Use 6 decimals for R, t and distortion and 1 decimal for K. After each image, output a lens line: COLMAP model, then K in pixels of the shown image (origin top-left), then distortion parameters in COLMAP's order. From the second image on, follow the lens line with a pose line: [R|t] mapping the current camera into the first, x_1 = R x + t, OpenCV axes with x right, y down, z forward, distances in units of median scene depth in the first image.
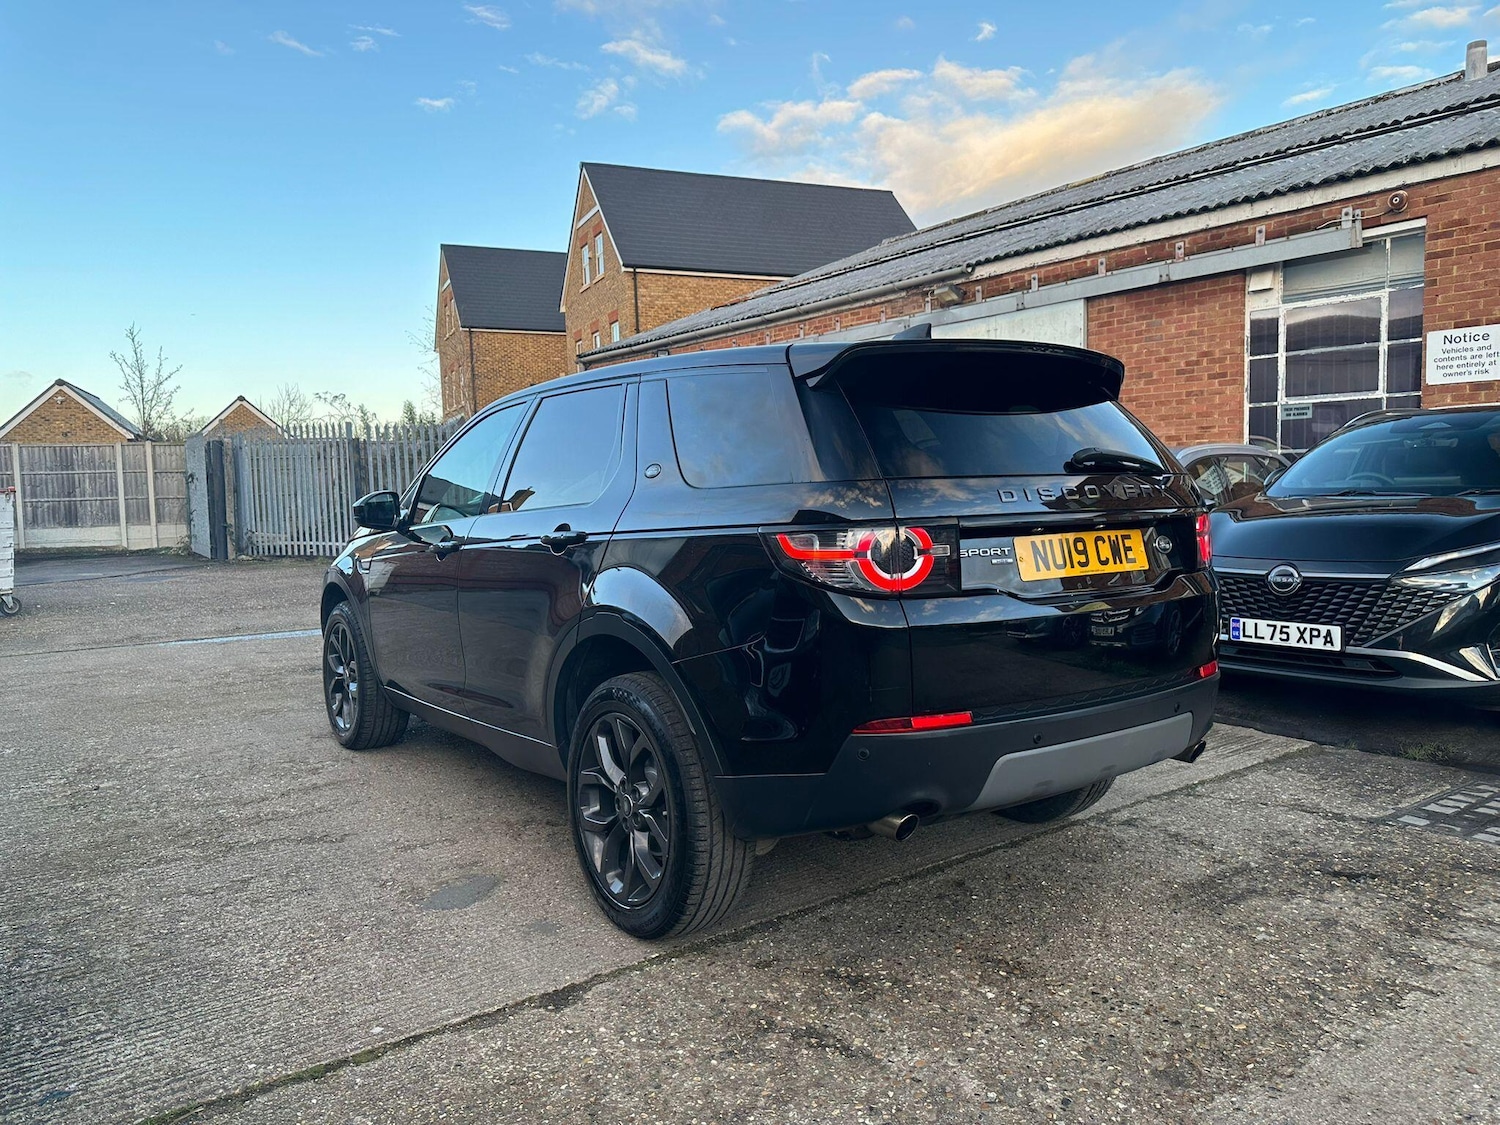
lens RADIAL K [[1061.4, 0, 741.2], [0, 1061.4, 558.5], [0, 0, 1]] dist [0.021995, -0.029549]
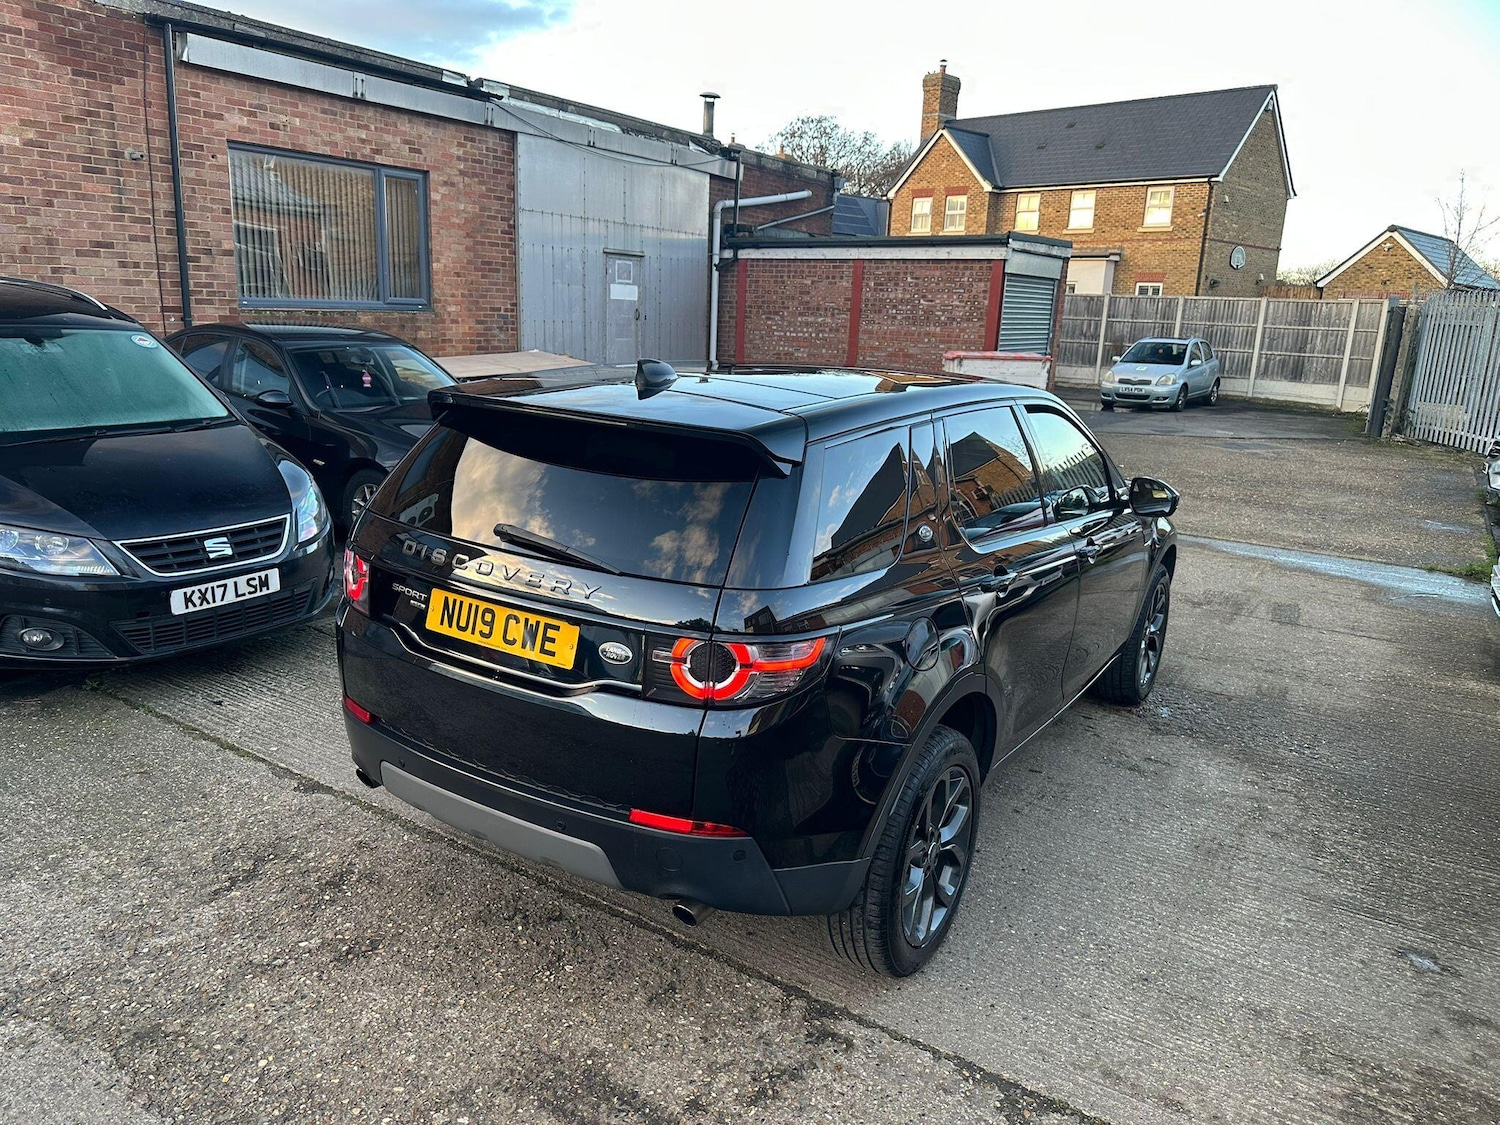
lens RADIAL K [[1061.4, 0, 732.7], [0, 1061.4, 562.7], [0, 0, 1]] dist [0.021995, -0.029549]
pose [[0.350341, 0.260566, -0.899648, 0.393191], [-0.115567, 0.965210, 0.234550, -0.098524], [0.929465, 0.021797, 0.368265, 0.285559]]
